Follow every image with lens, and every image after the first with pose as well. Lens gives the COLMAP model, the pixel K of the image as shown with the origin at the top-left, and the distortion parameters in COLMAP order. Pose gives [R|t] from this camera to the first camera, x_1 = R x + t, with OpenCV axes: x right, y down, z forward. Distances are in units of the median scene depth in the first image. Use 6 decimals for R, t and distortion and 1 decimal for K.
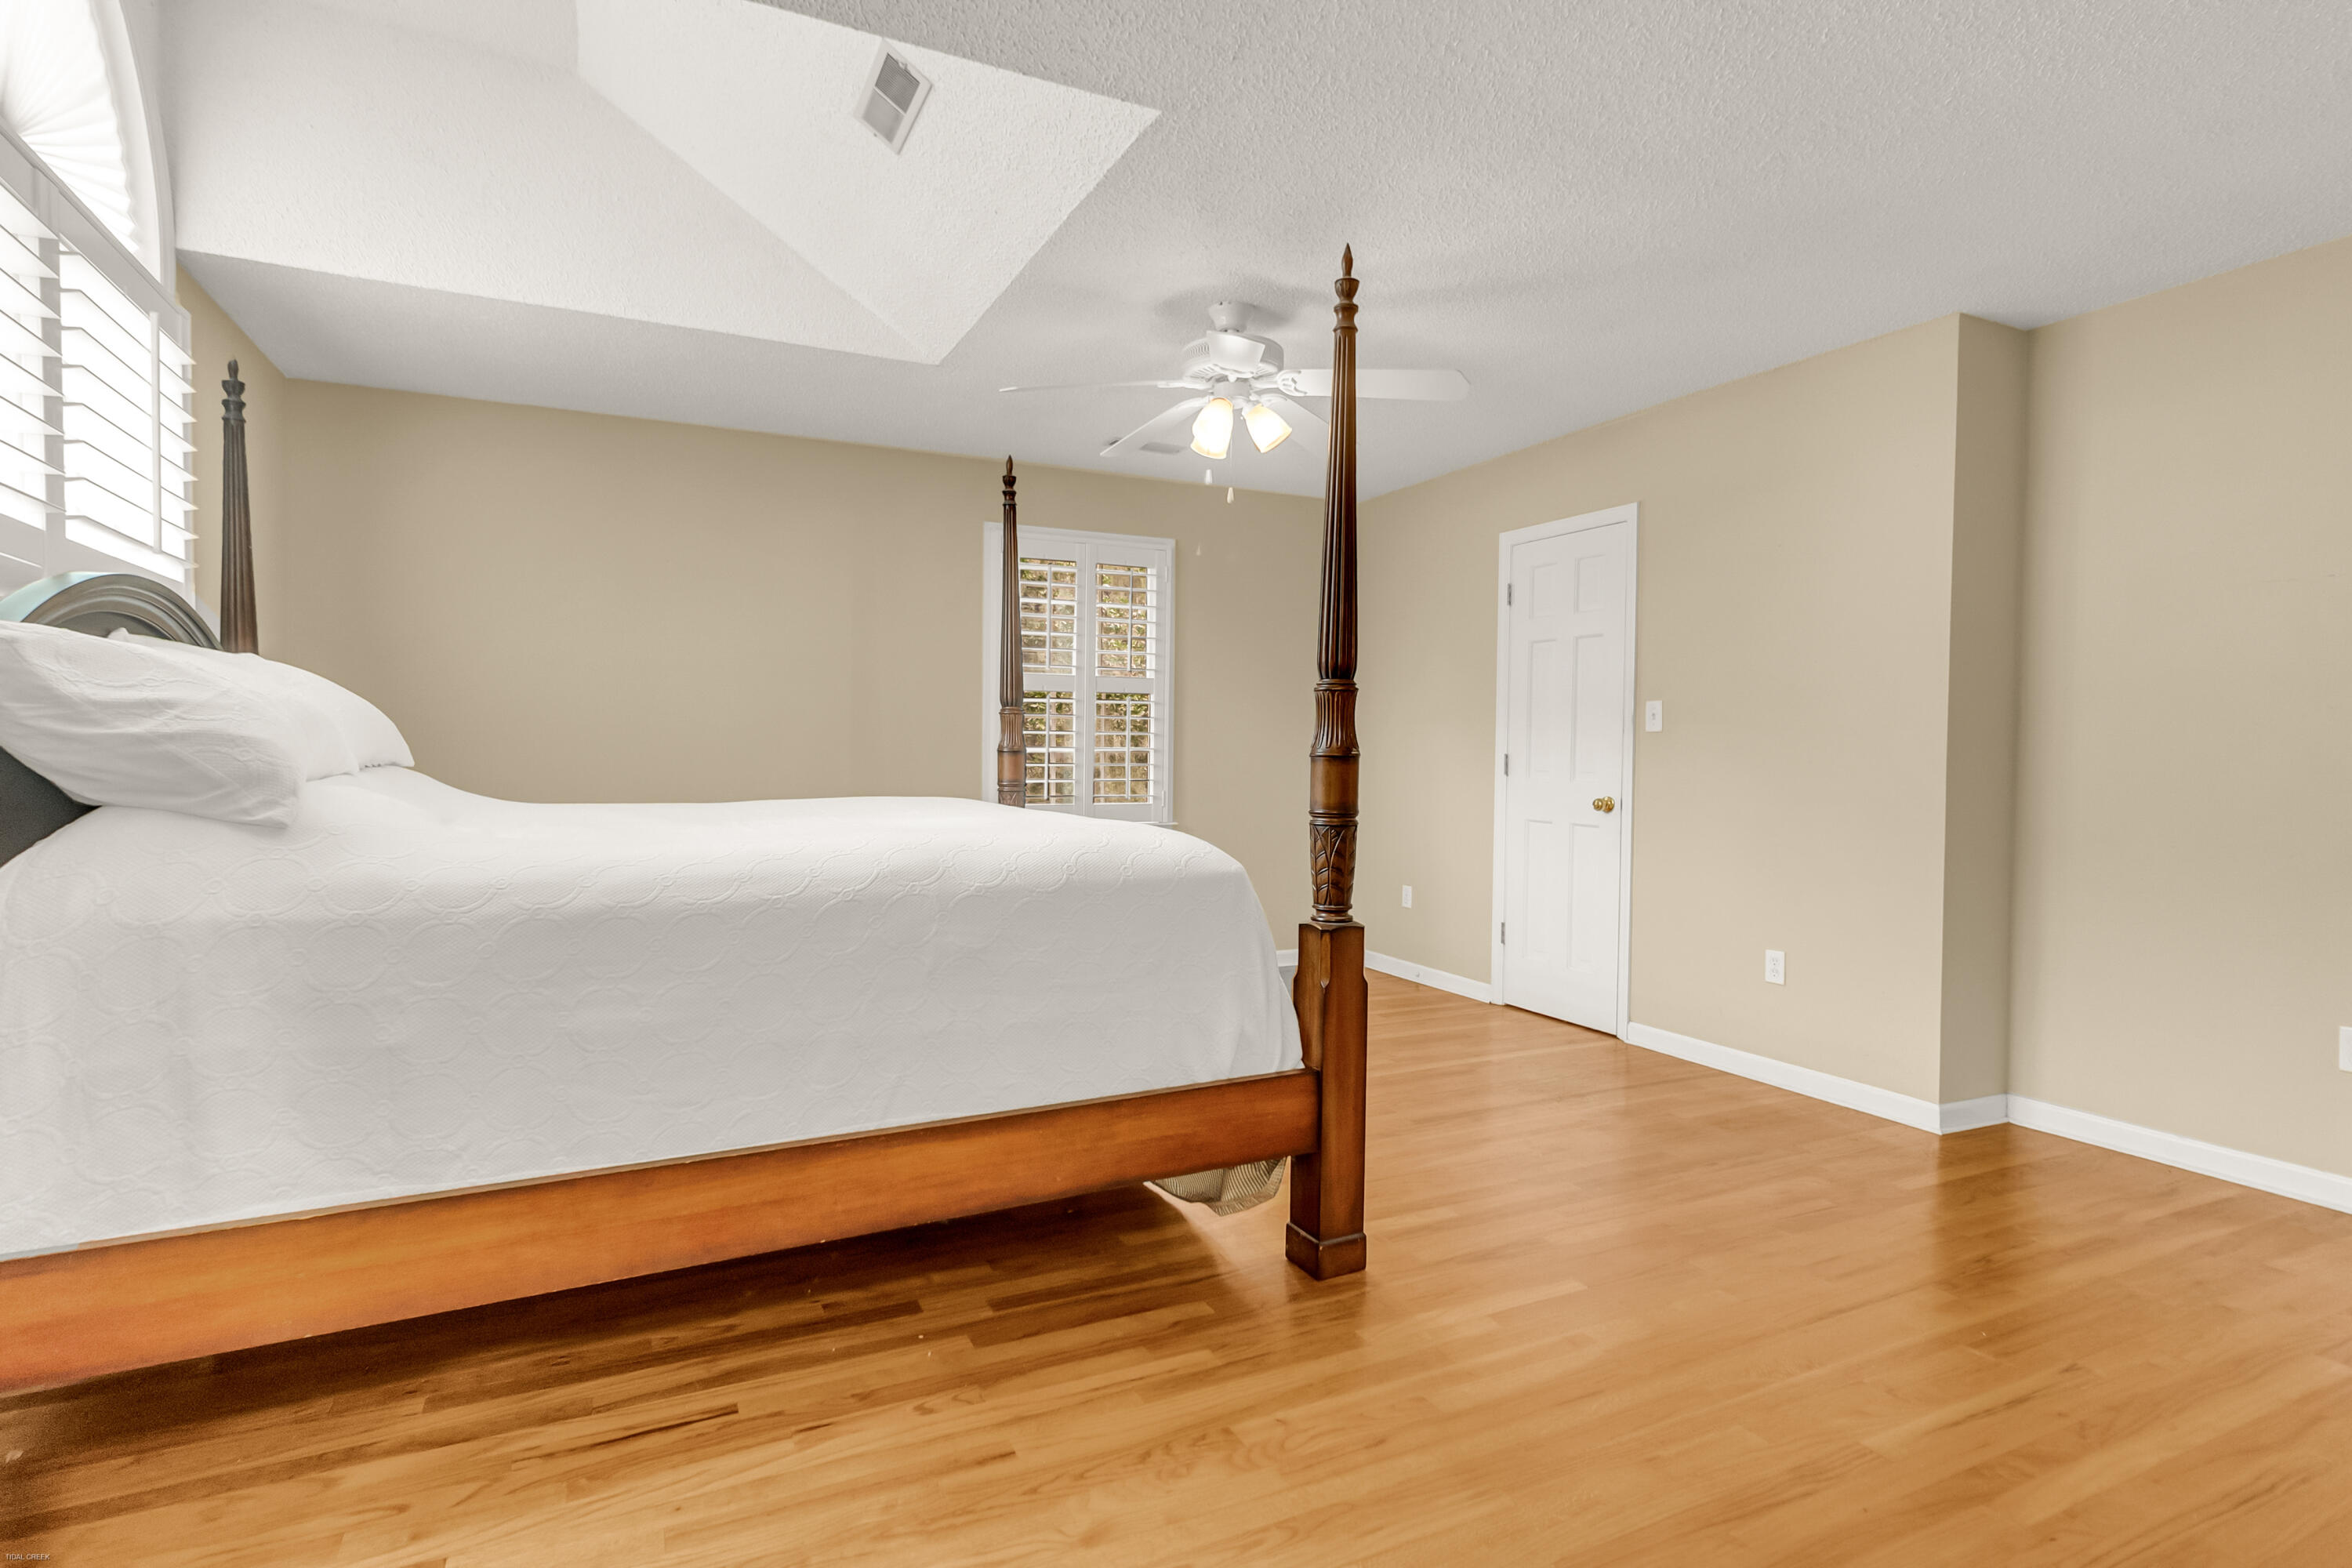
lens RADIAL K [[1055.6, 0, 1176.0], [0, 1055.6, 784.0], [0, 0, 1]] dist [0.001064, 0.000310]
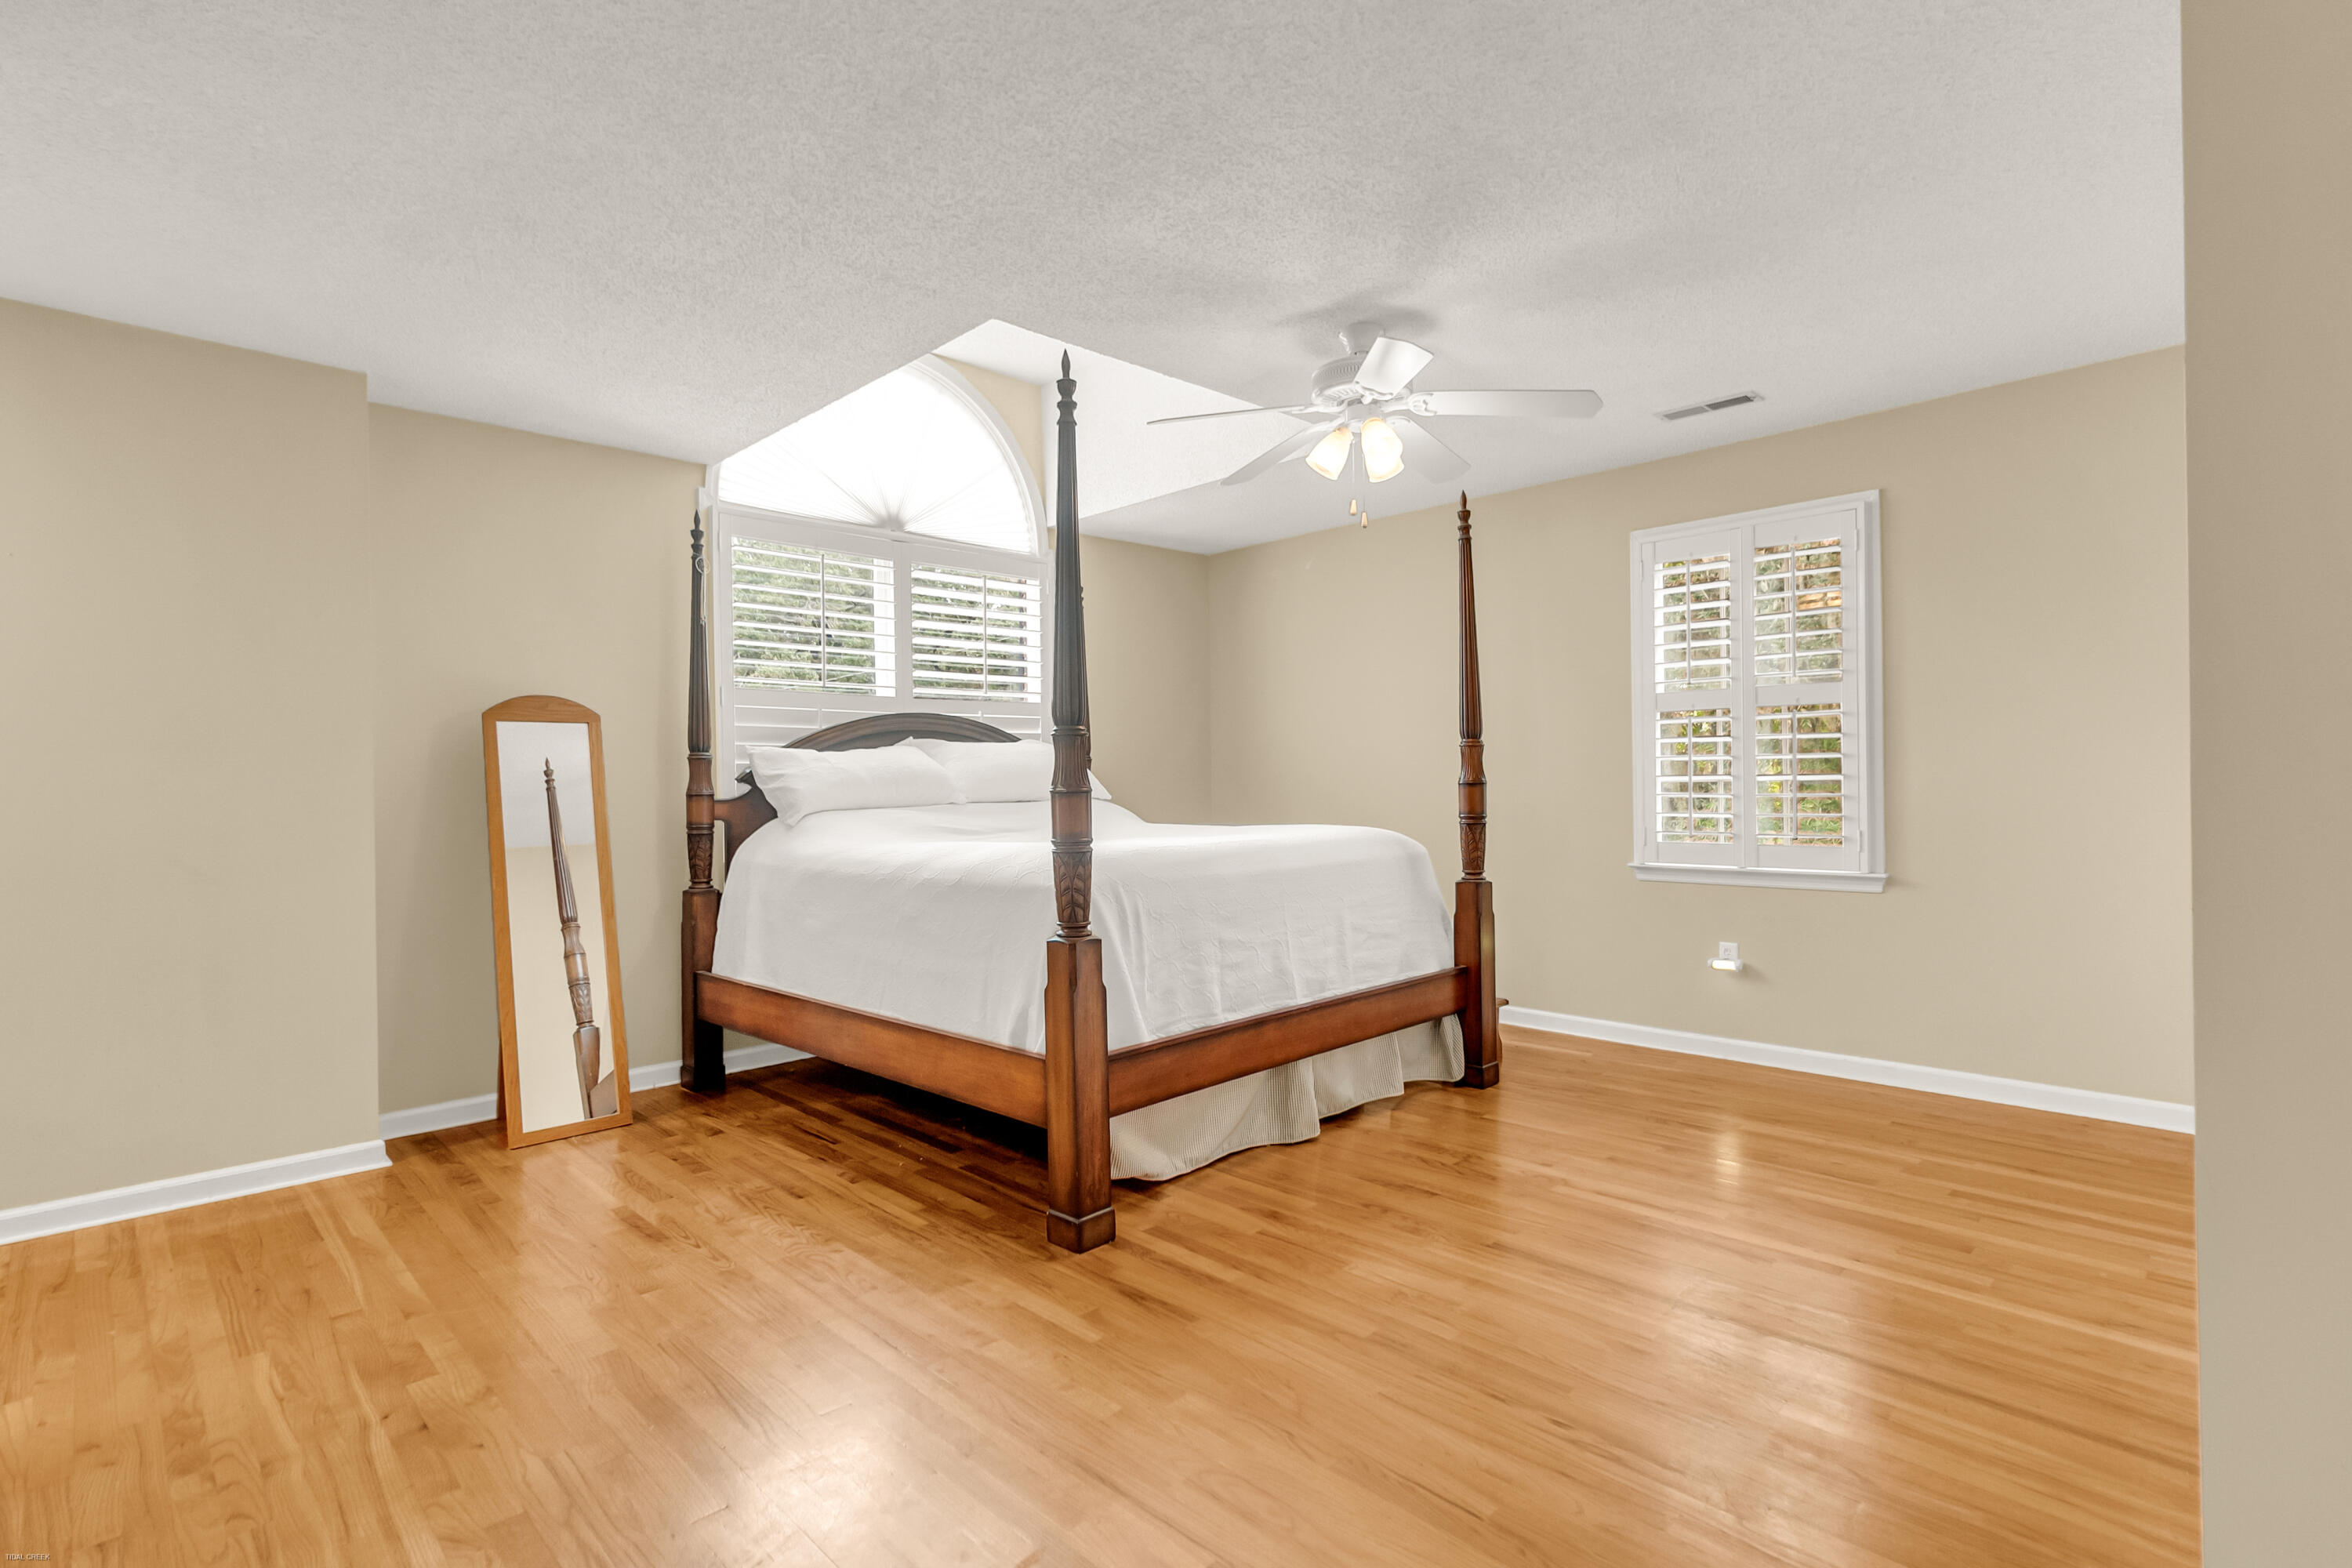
lens RADIAL K [[1090.9, 0, 1162.1], [0, 1090.9, 769.1], [0, 0, 1]] dist [-0.000636, 0.000109]
pose [[0.371411, -0.023540, -0.928170, 1.343258], [-0.019683, 0.999254, -0.033219, -0.008856], [0.928260, 0.030607, 0.370671, 0.678974]]
